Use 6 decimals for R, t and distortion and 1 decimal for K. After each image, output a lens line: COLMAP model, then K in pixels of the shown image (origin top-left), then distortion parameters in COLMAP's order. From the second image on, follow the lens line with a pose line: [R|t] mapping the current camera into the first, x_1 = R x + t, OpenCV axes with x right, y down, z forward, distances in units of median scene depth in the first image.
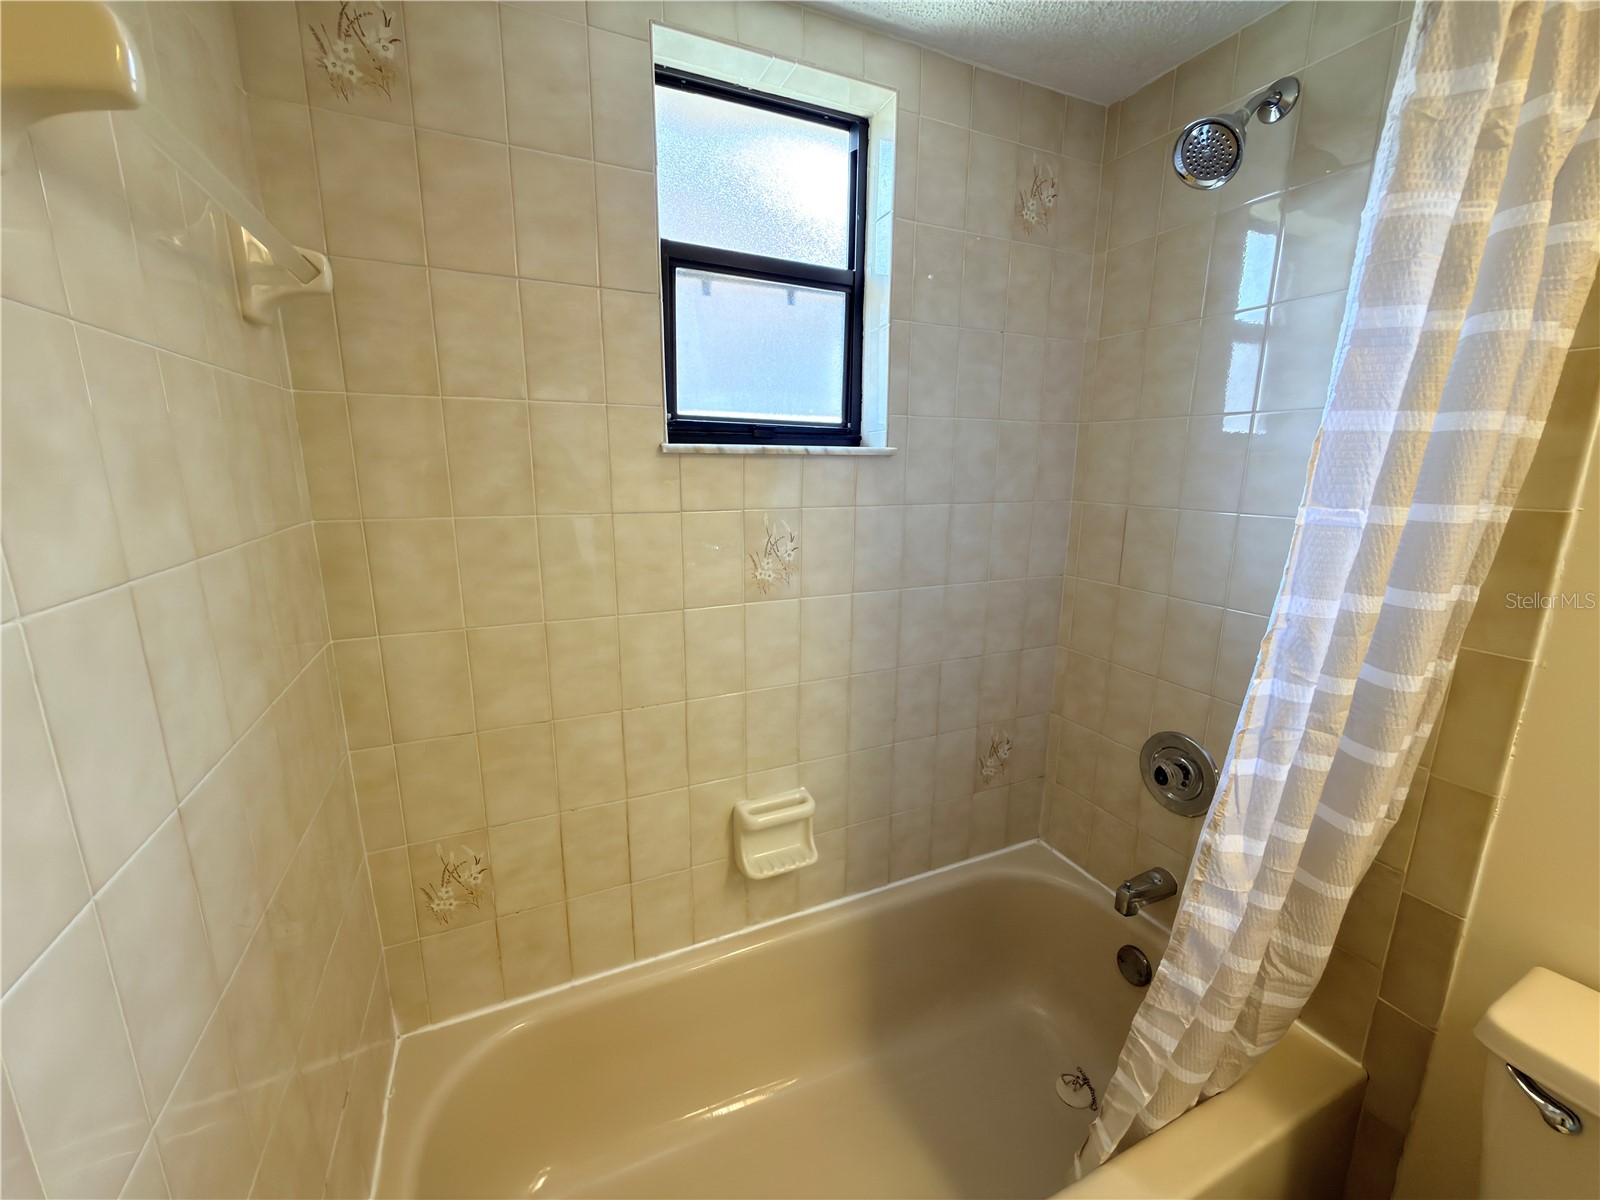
lens RADIAL K [[638.7, 0, 797.3], [0, 638.7, 601.6], [0, 0, 1]] dist [-0.000015, -0.000102]
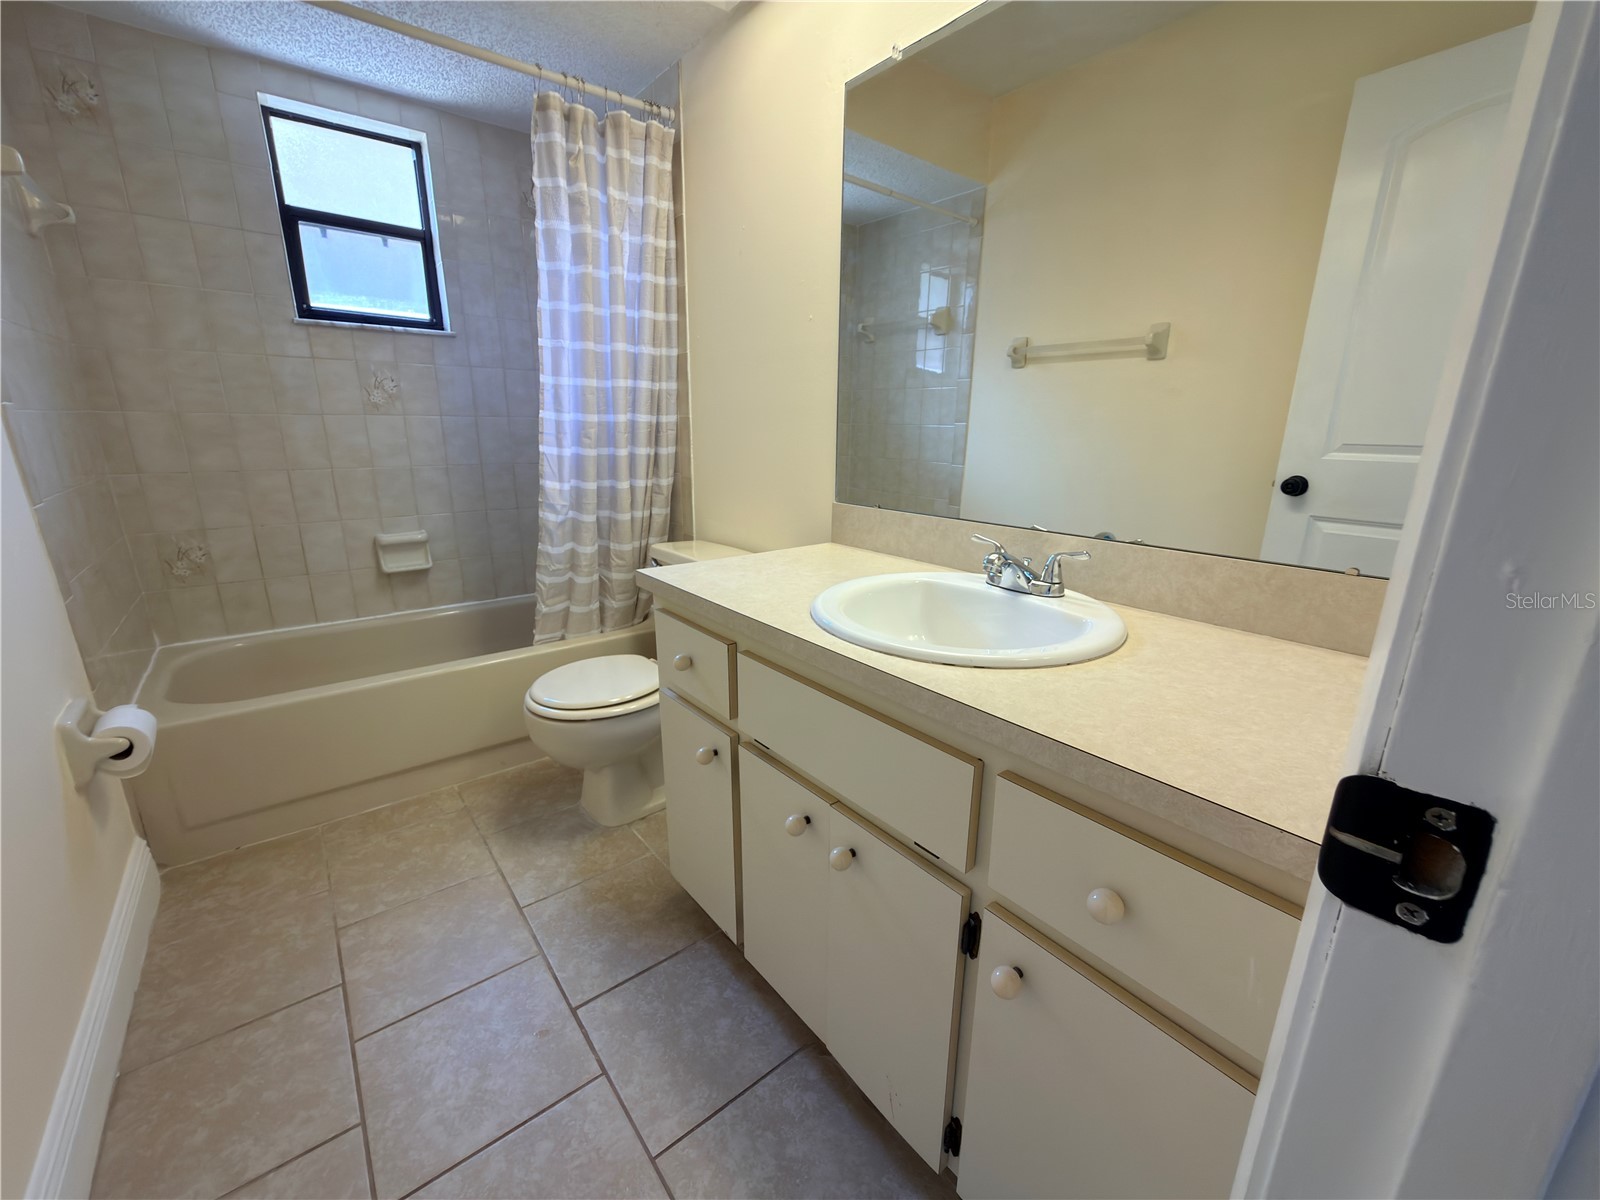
lens RADIAL K [[638.7, 0, 798.6], [0, 638.7, 602.0], [0, 0, 1]] dist [-0.000015, -0.000102]
pose [[0.971502, -0.058195, 0.229777, 0.705801], [0.045000, 0.997045, 0.062258, 0.501998], [-0.232721, -0.050144, 0.971250, -1.135964]]
